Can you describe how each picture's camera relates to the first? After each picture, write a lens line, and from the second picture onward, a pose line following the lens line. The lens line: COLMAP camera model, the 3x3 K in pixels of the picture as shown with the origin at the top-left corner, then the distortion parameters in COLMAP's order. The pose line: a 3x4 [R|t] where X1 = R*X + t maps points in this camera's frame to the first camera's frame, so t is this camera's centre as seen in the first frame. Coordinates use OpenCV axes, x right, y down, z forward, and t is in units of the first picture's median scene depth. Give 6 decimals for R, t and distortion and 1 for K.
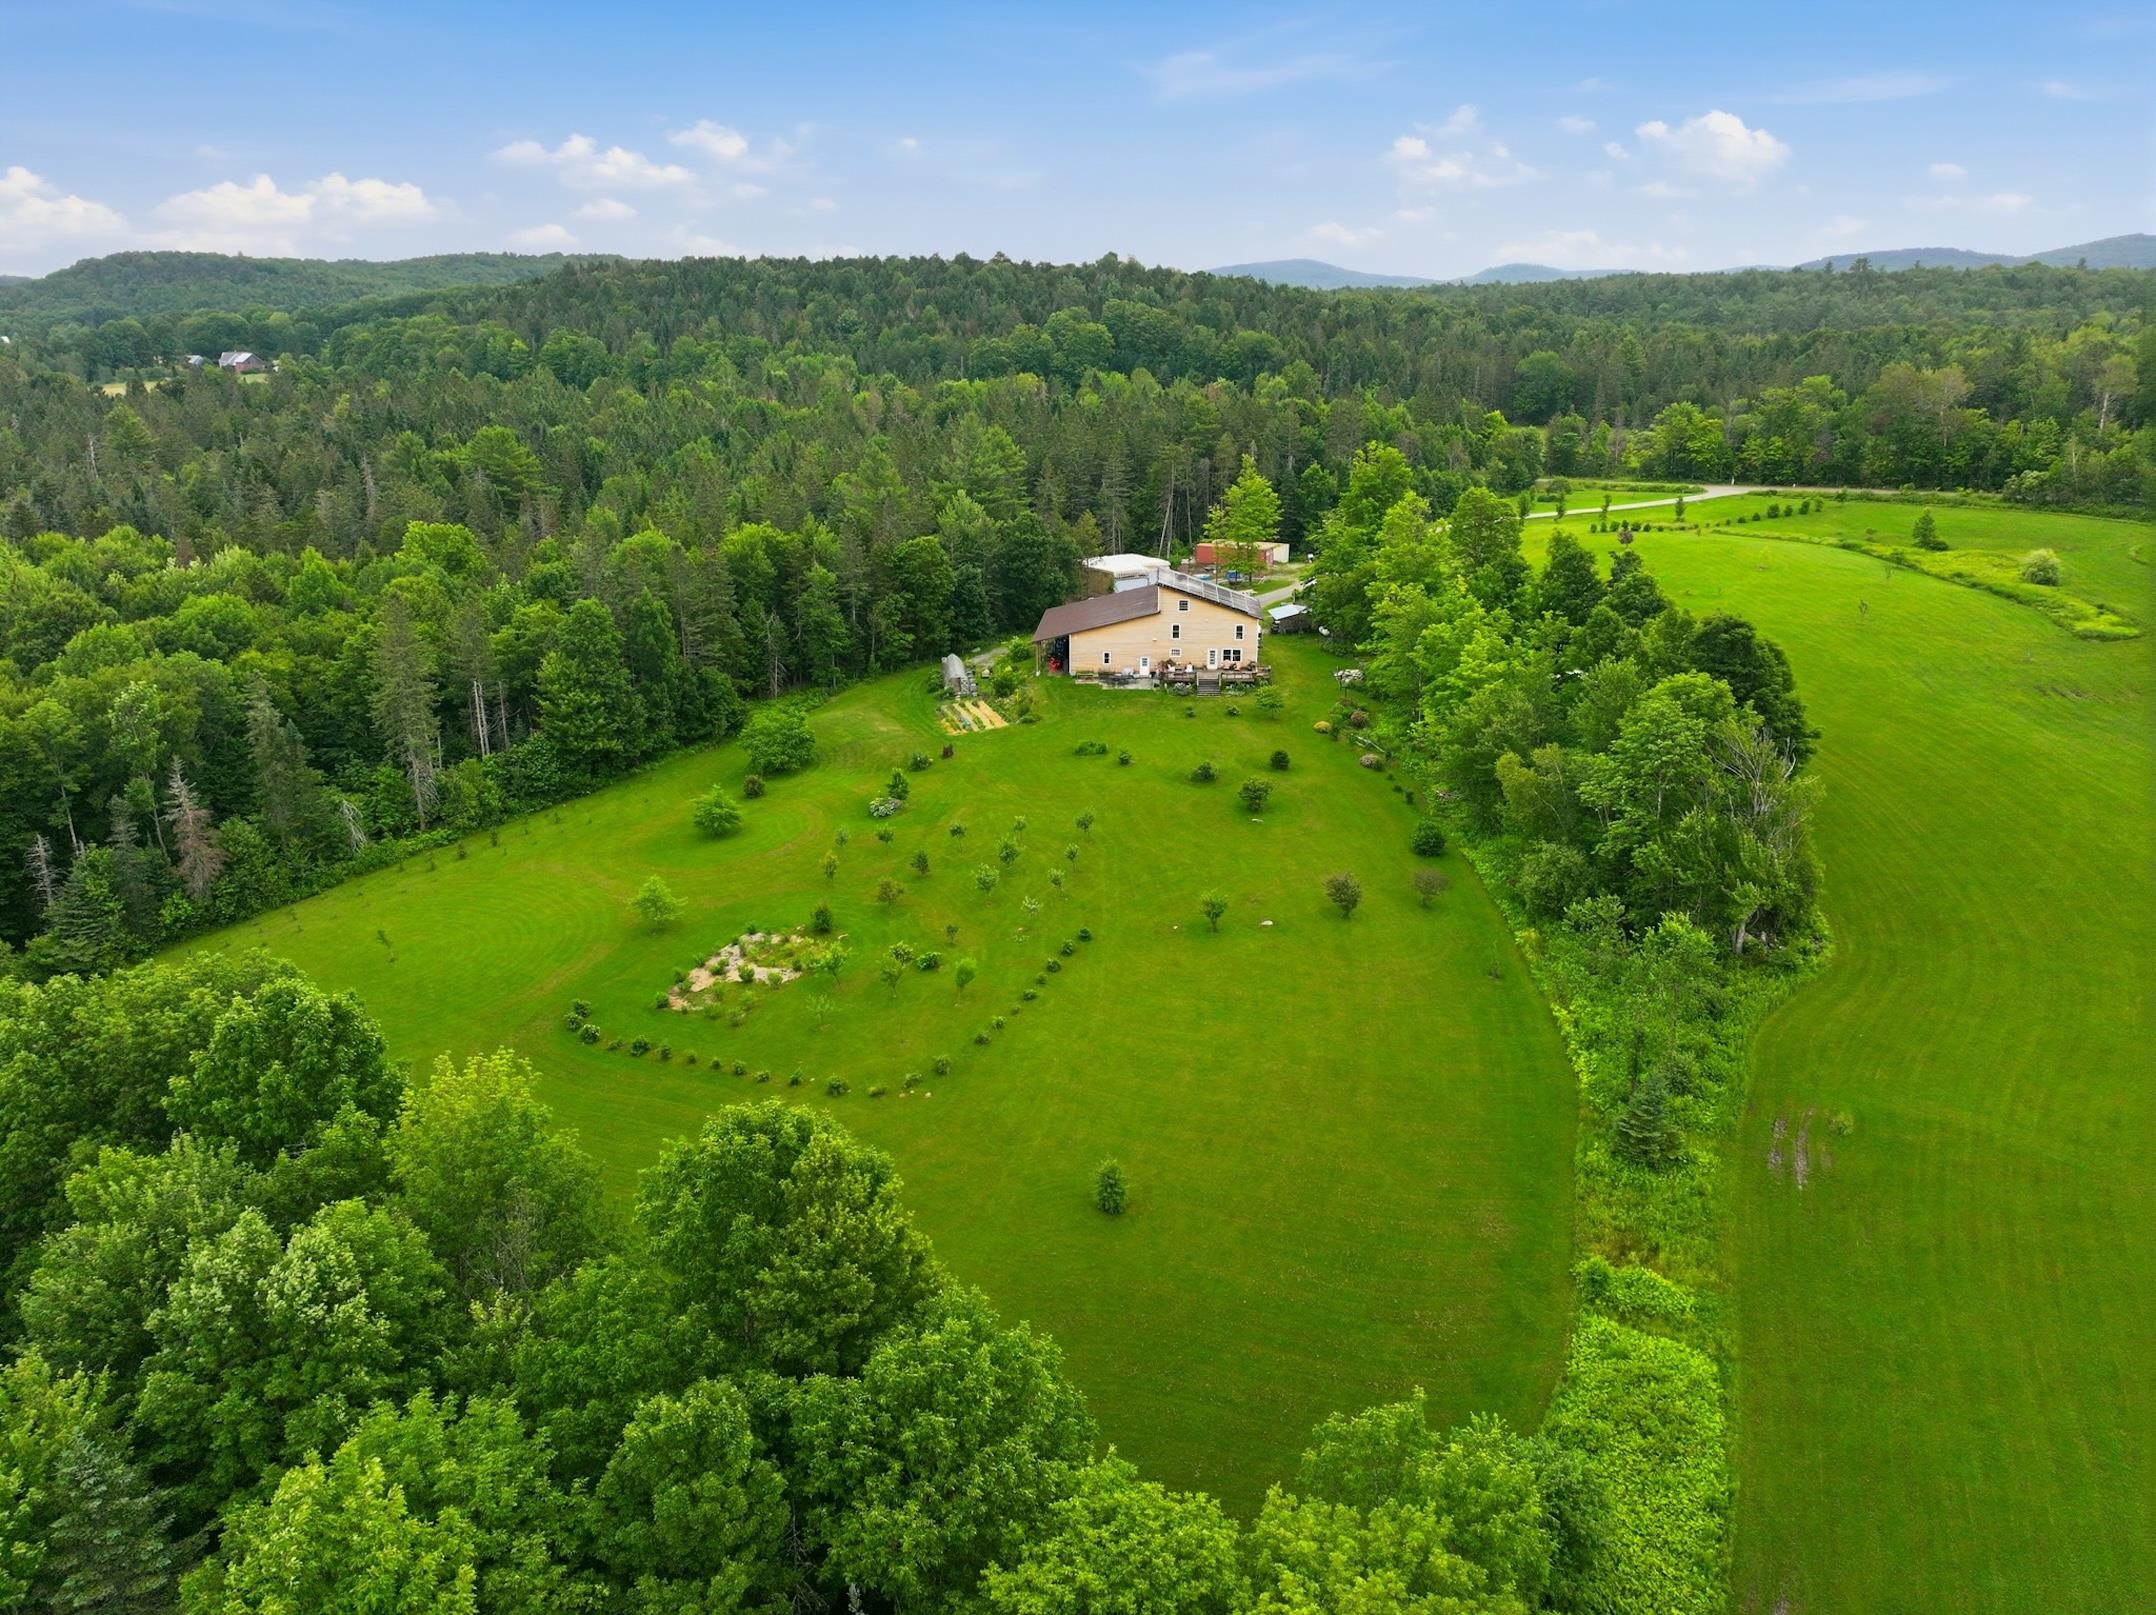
lens RADIAL K [[1519.5, 0, 1085.7], [0, 1519.5, 798.5], [0, 0, 1]] dist [0.003711, 0.012943]
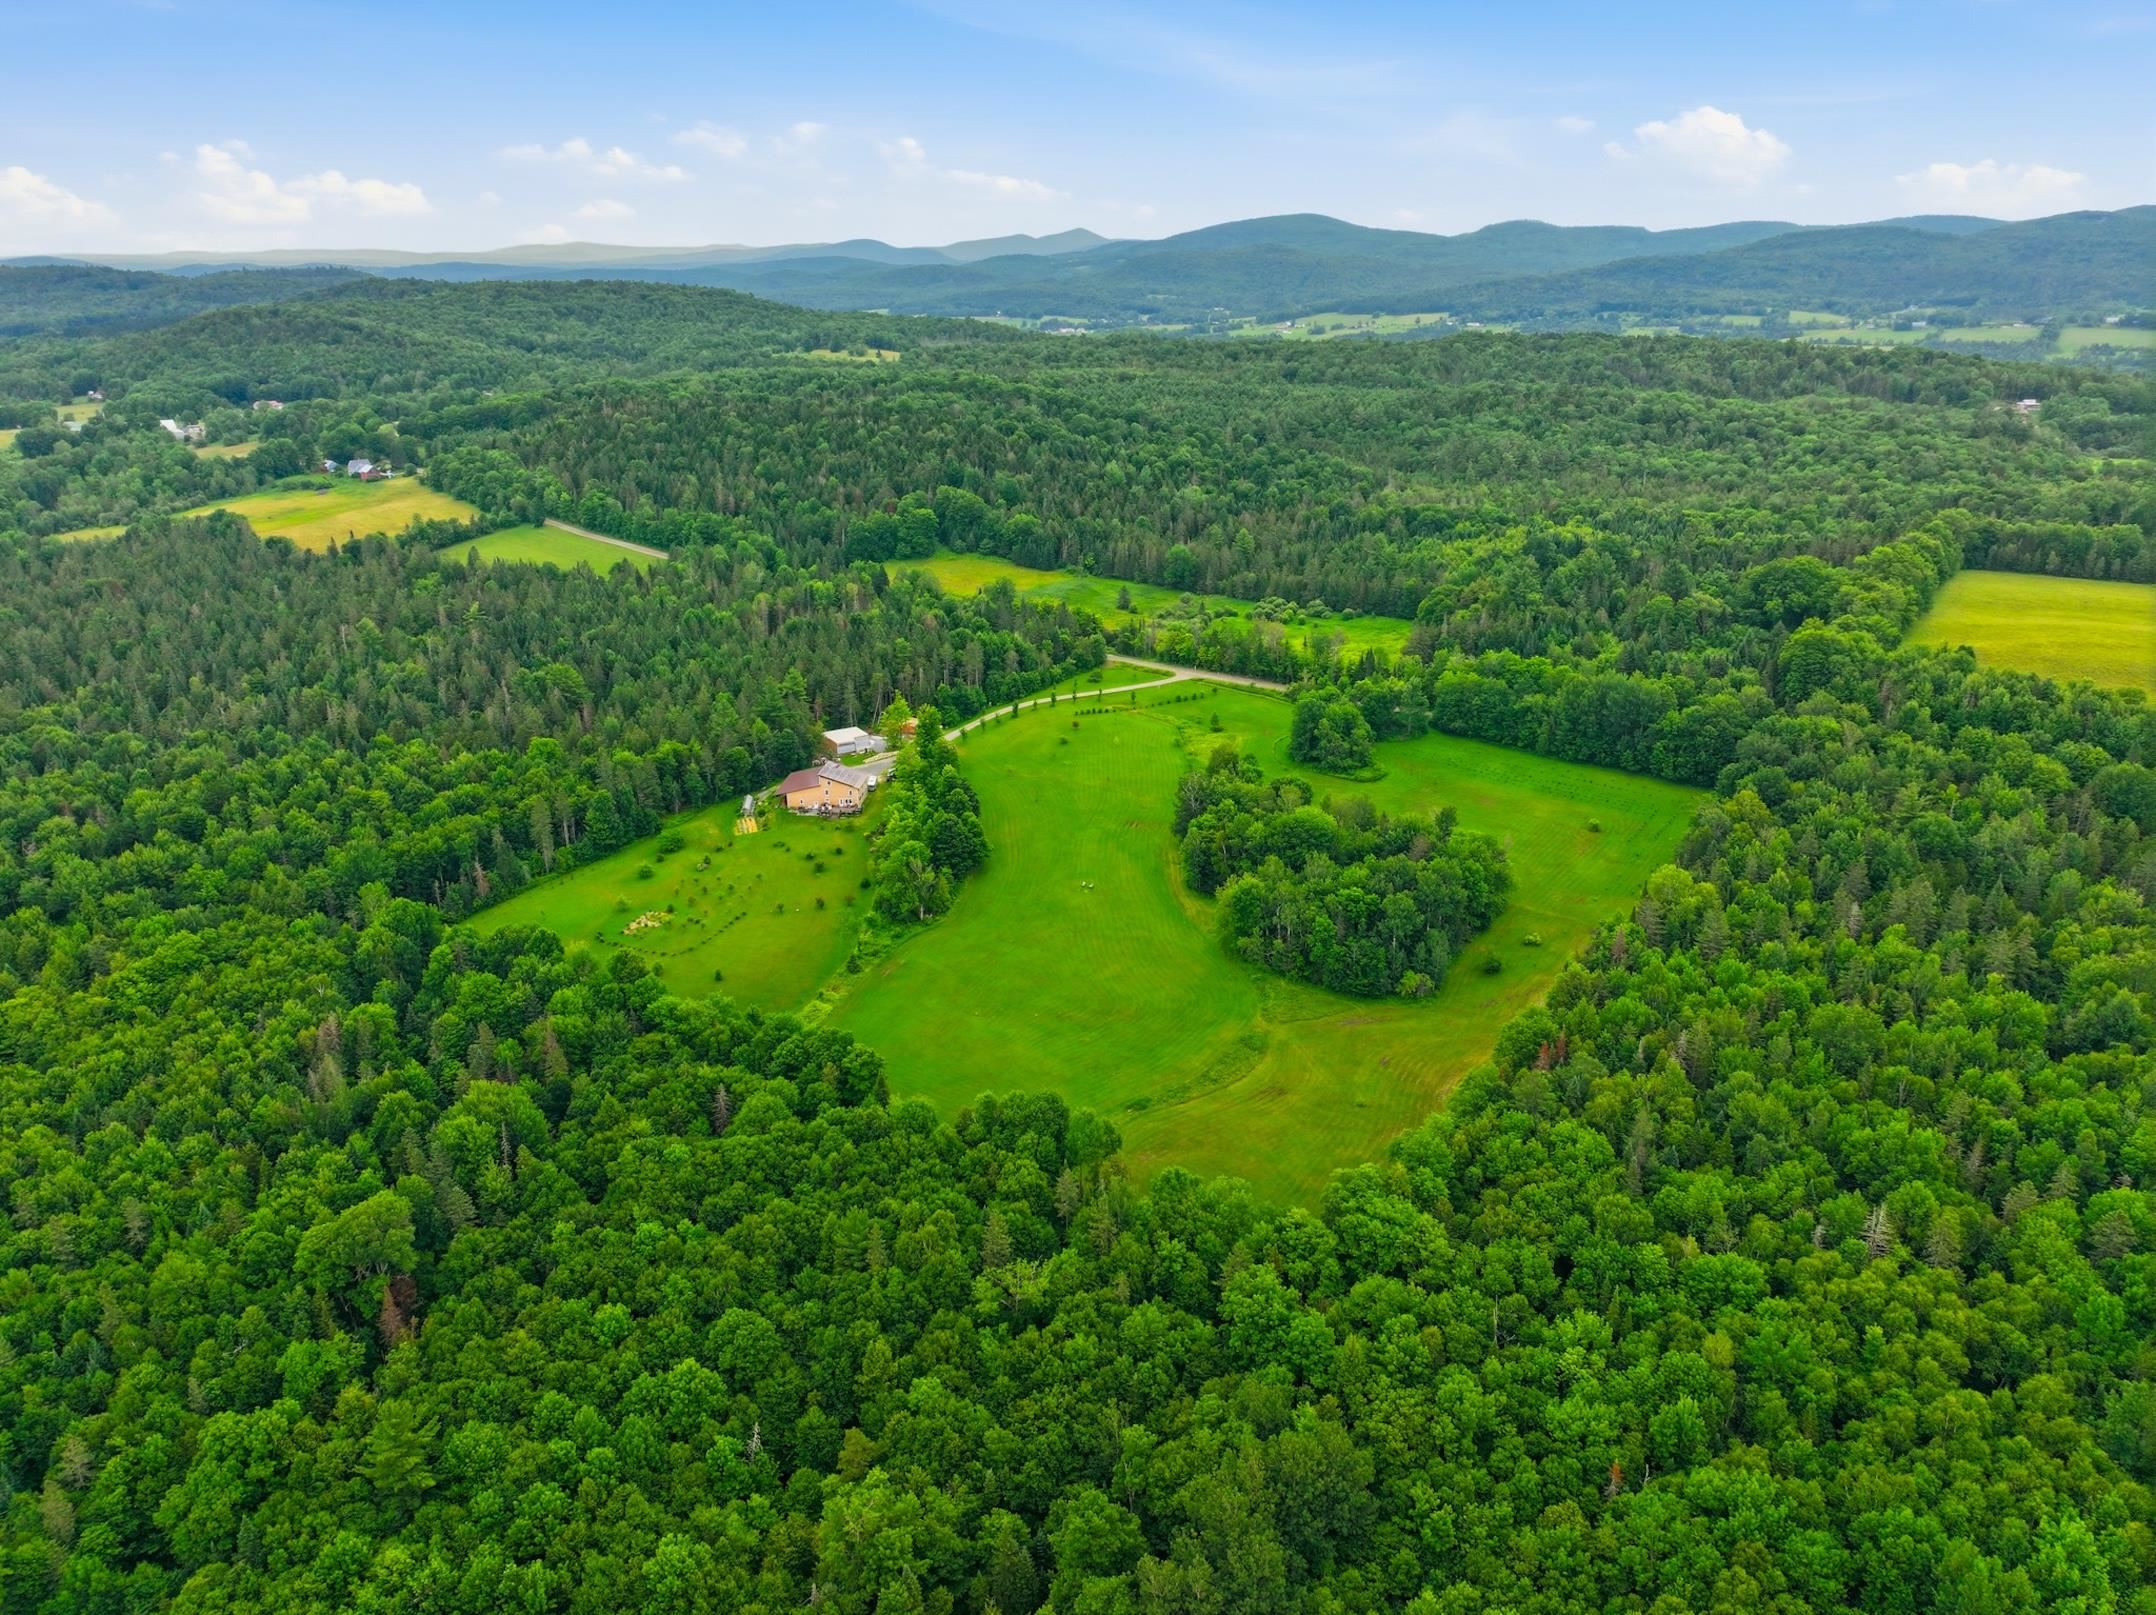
lens RADIAL K [[1519.5, 0, 1085.7], [0, 1519.5, 798.5], [0, 0, 1]] dist [0.003711, 0.012943]
pose [[0.999743, 0.006136, -0.021839, 0.597086], [-0.005126, 0.998929, 0.045981, -0.235145], [0.022098, -0.045857, 0.998704, -1.703895]]
